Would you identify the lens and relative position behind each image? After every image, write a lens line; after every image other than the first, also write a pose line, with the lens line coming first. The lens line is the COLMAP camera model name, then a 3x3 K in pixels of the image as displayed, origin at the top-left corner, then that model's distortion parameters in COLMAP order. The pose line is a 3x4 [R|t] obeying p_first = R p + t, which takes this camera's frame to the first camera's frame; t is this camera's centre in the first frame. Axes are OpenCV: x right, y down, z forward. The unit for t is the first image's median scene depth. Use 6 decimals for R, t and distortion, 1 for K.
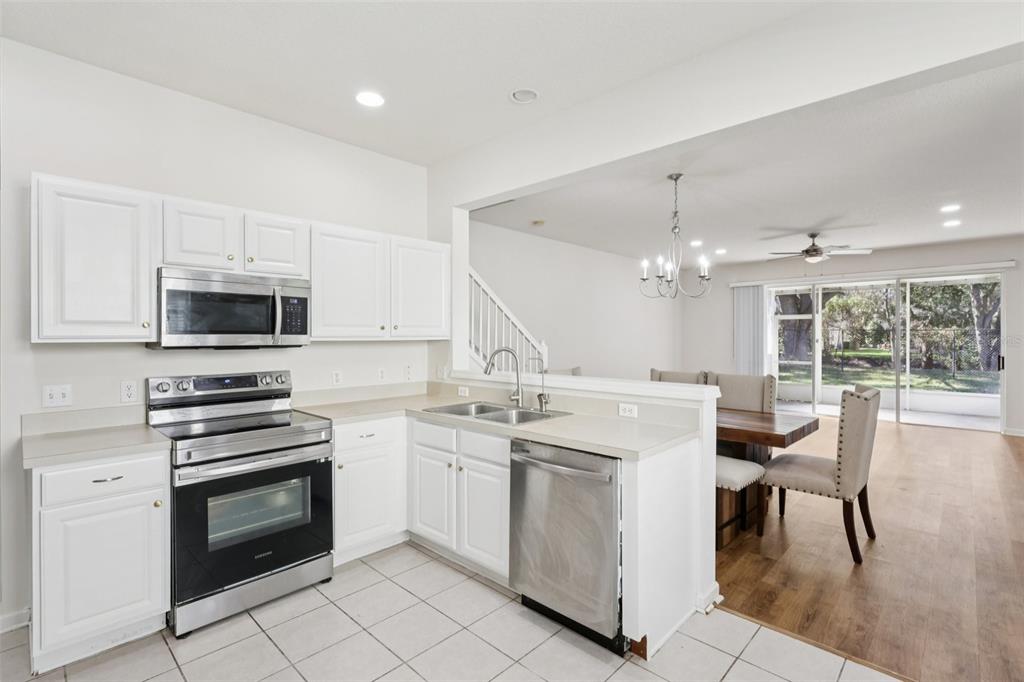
lens RADIAL K [[479.1, 0, 509.4], [0, 479.1, 338.2], [0, 0, 1]] dist [0.000040, 0.000117]
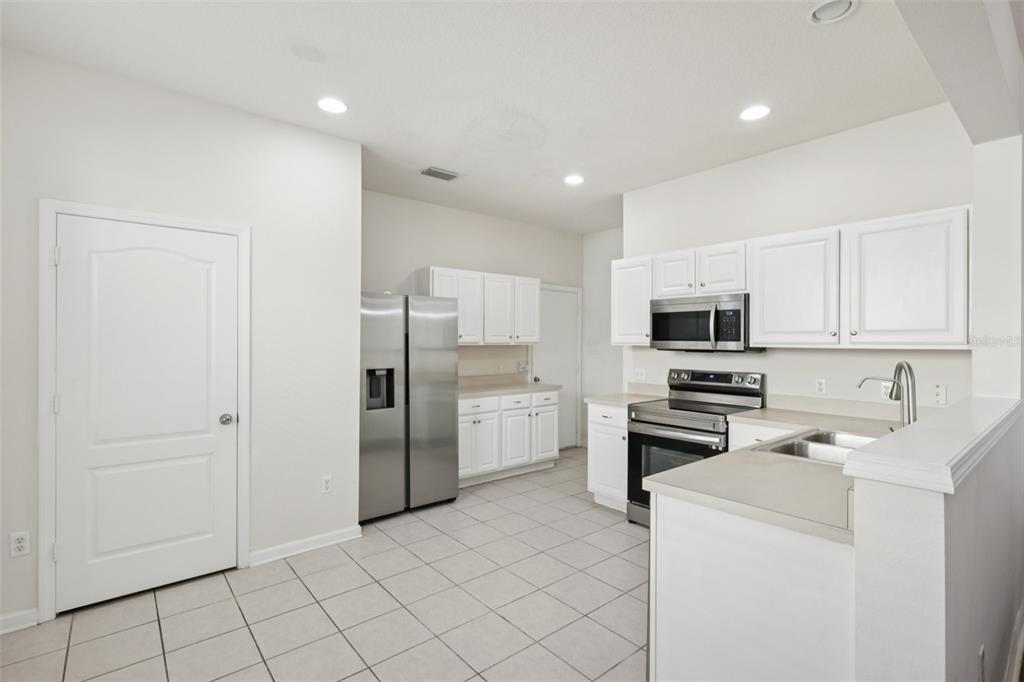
lens RADIAL K [[479.1, 0, 507.8], [0, 479.1, 344.6], [0, 0, 1]] dist [0.000040, 0.000117]
pose [[-0.114895, 0.009472, -0.993333, 0.814496], [-0.006812, 0.999924, 0.010323, -0.008102], [0.993354, 0.007952, -0.114821, 0.605244]]
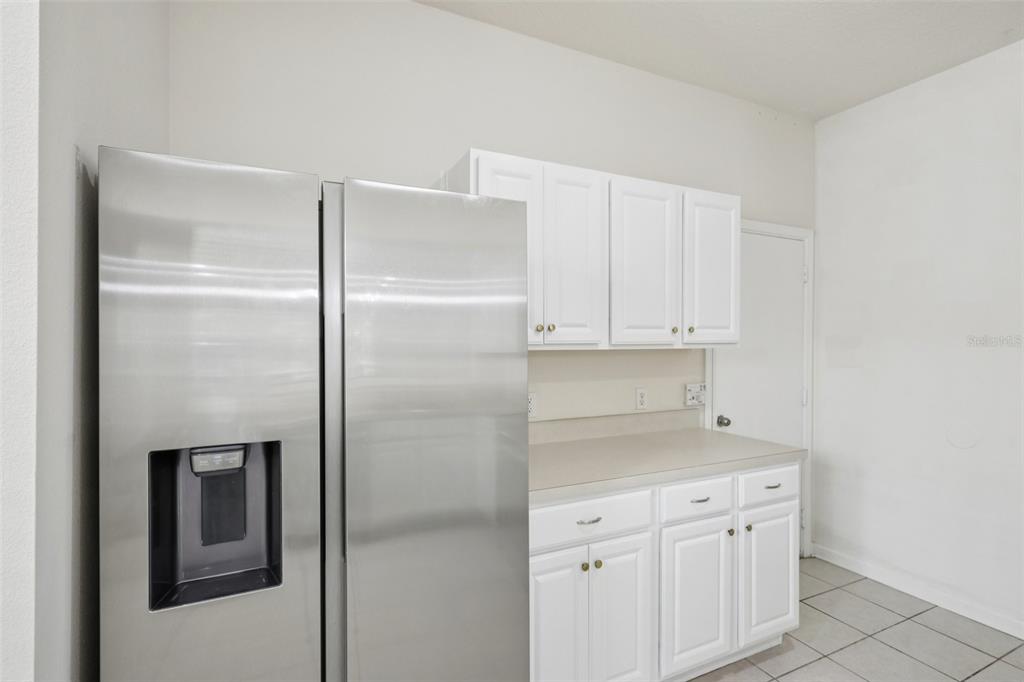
lens RADIAL K [[479.1, 0, 509.0], [0, 479.1, 341.3], [0, 0, 1]] dist [0.000040, 0.000117]
pose [[-0.353067, 0.004853, -0.935585, -0.209161], [-0.004124, 0.999969, 0.006743, -0.004145], [0.935589, 0.006239, -0.353036, 0.425825]]
